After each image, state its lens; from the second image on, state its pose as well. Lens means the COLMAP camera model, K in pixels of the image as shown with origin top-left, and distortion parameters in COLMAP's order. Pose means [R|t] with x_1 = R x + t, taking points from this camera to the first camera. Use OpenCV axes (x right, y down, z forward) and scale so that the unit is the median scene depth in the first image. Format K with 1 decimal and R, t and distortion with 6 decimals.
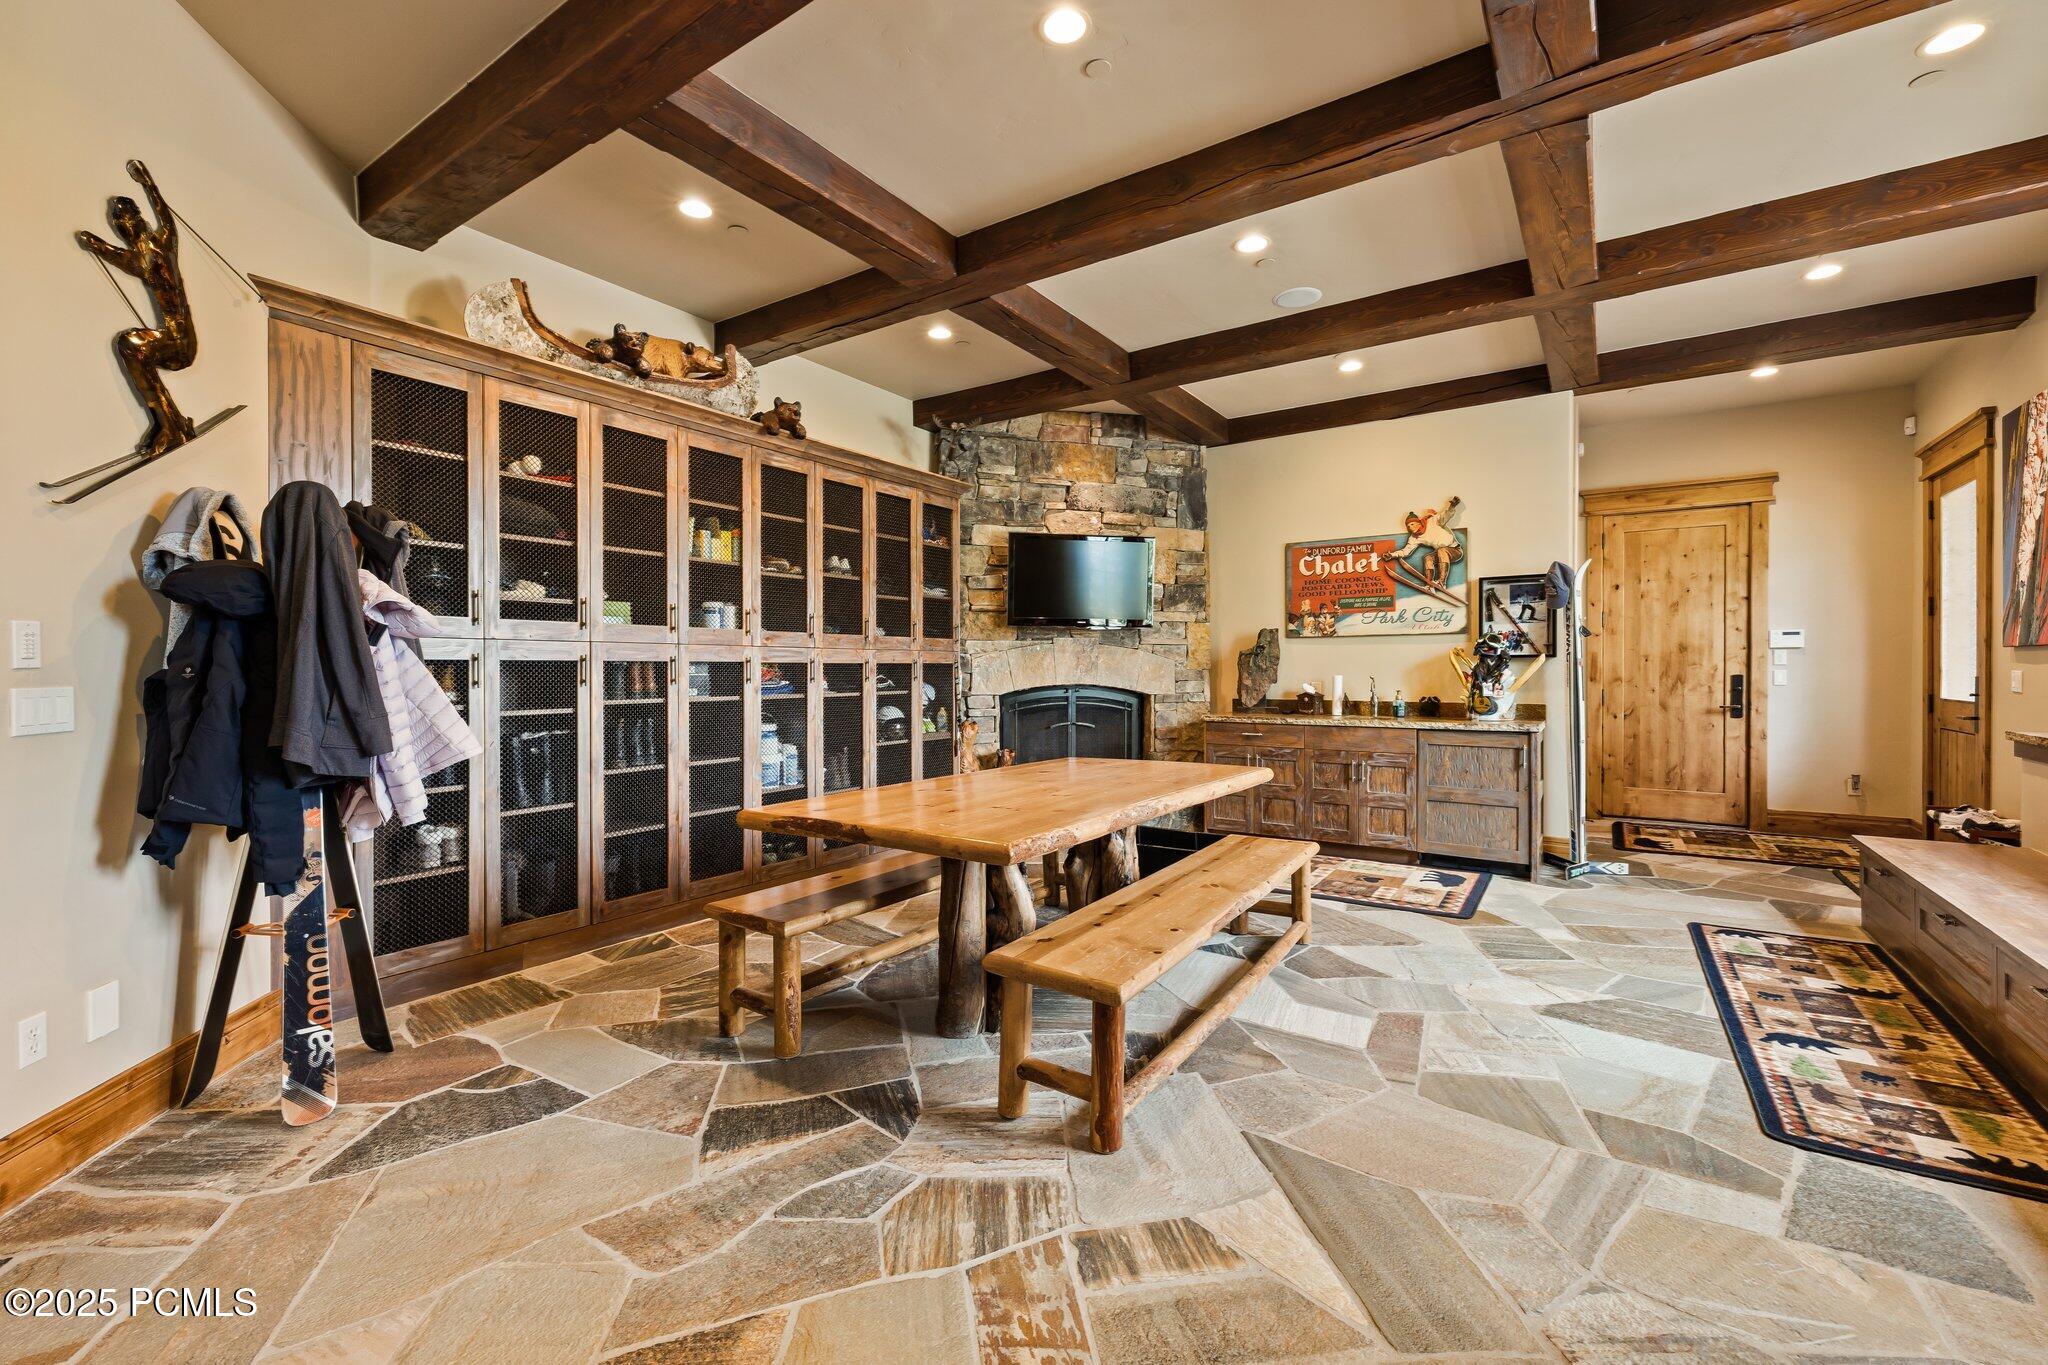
lens RADIAL K [[857.2, 0, 1016.0], [0, 857.2, 672.0], [0, 0, 1]] dist [-0.000884, -0.000513]
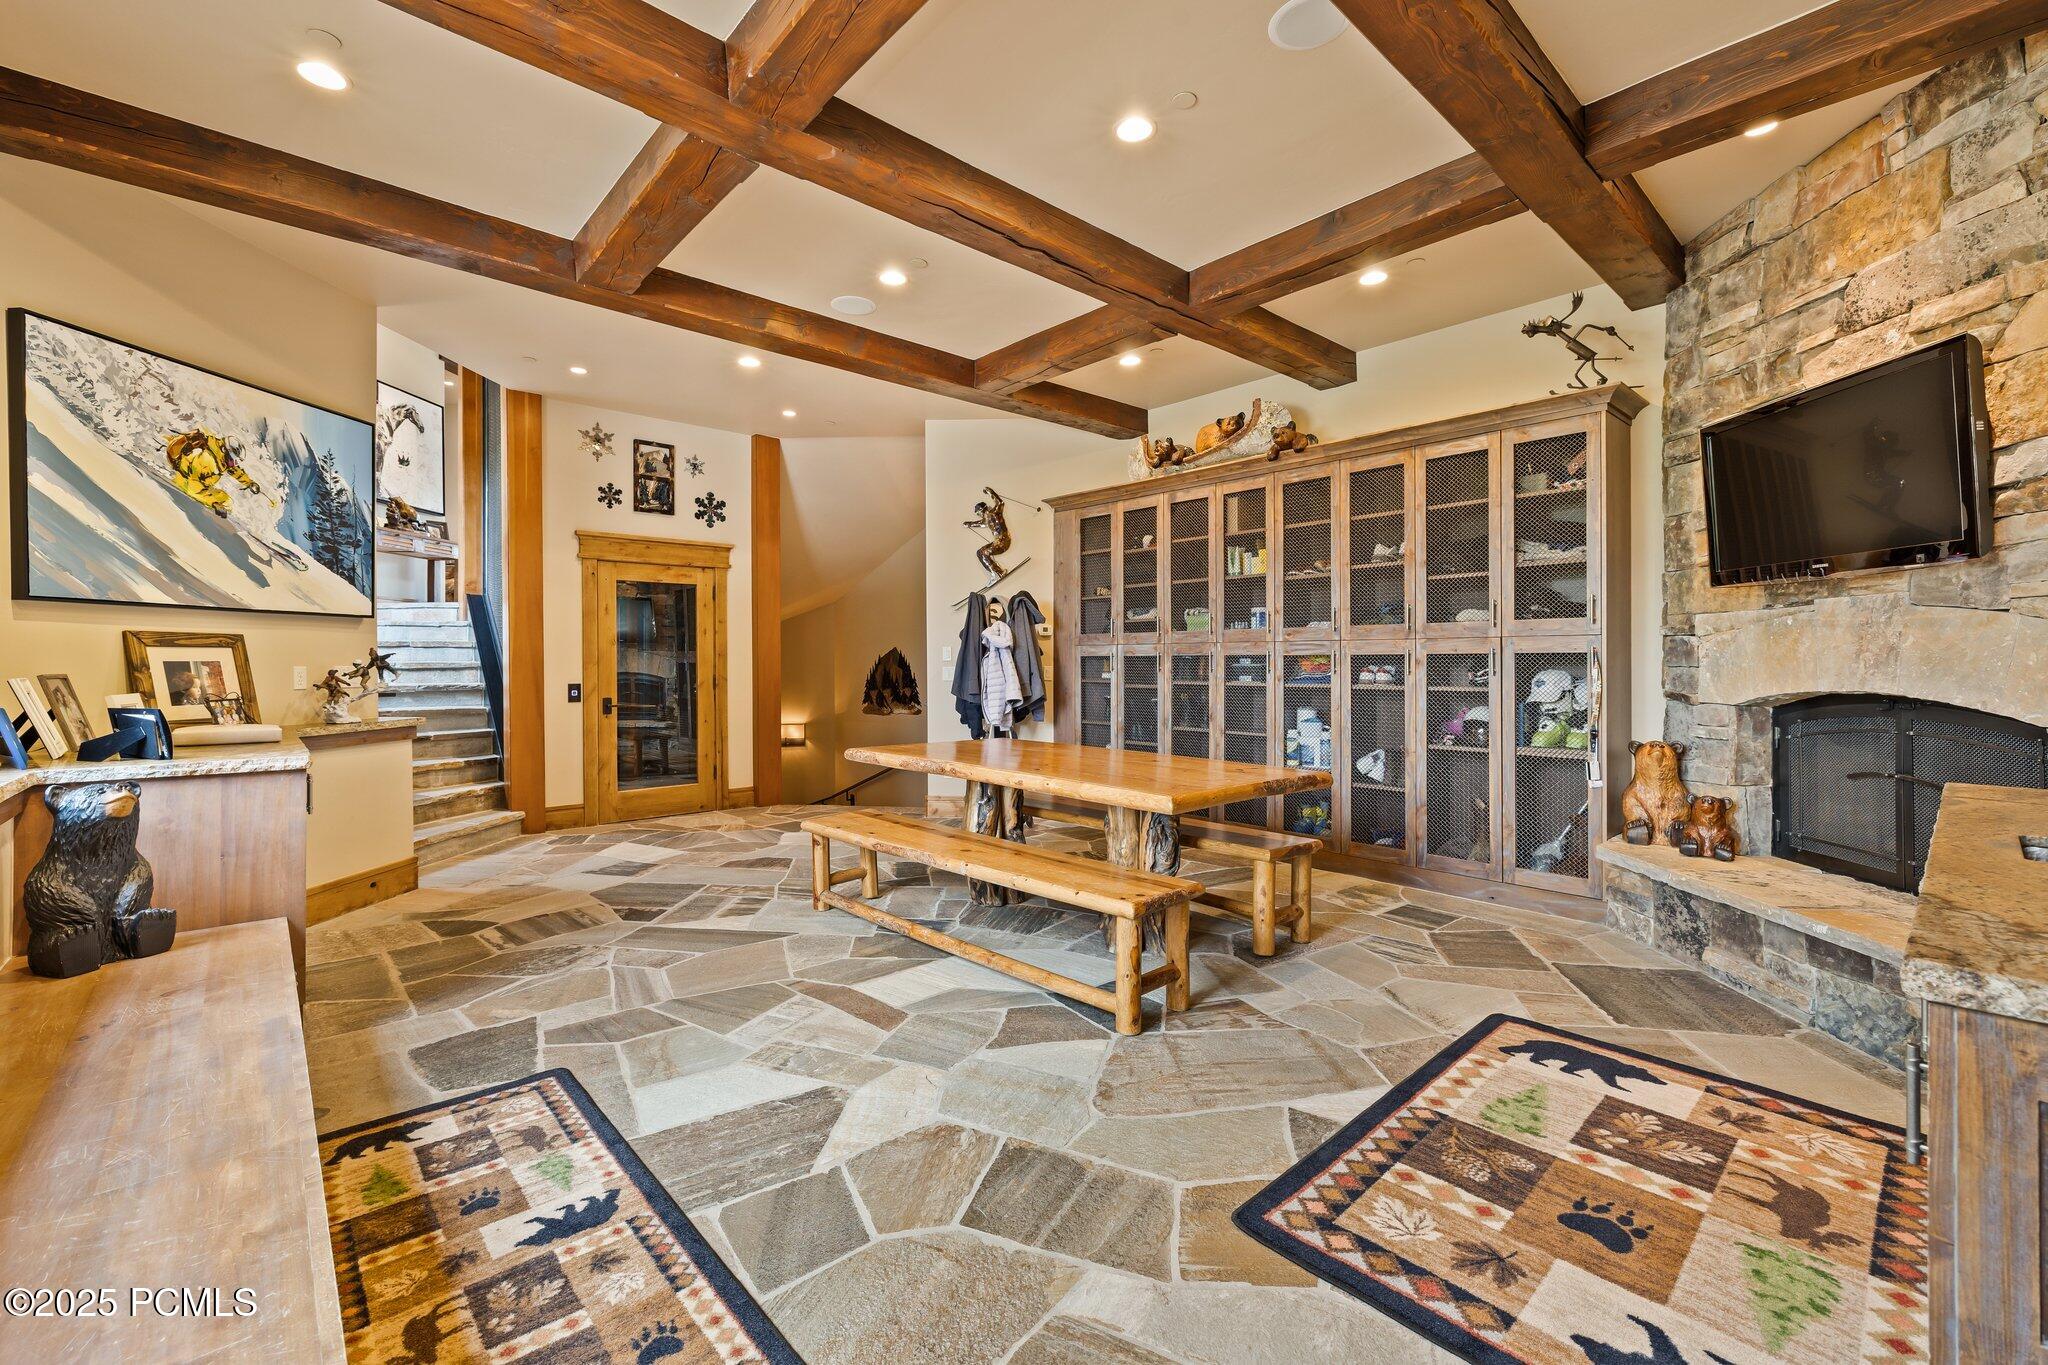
lens RADIAL K [[857.2, 0, 1016.7], [0, 857.2, 668.0], [0, 0, 1]] dist [-0.000884, -0.000513]
pose [[-0.240070, 0.009486, -0.970709, 1.443680], [-0.002571, 0.999943, 0.010407, -0.008014], [0.970752, 0.004994, -0.240032, 1.457152]]
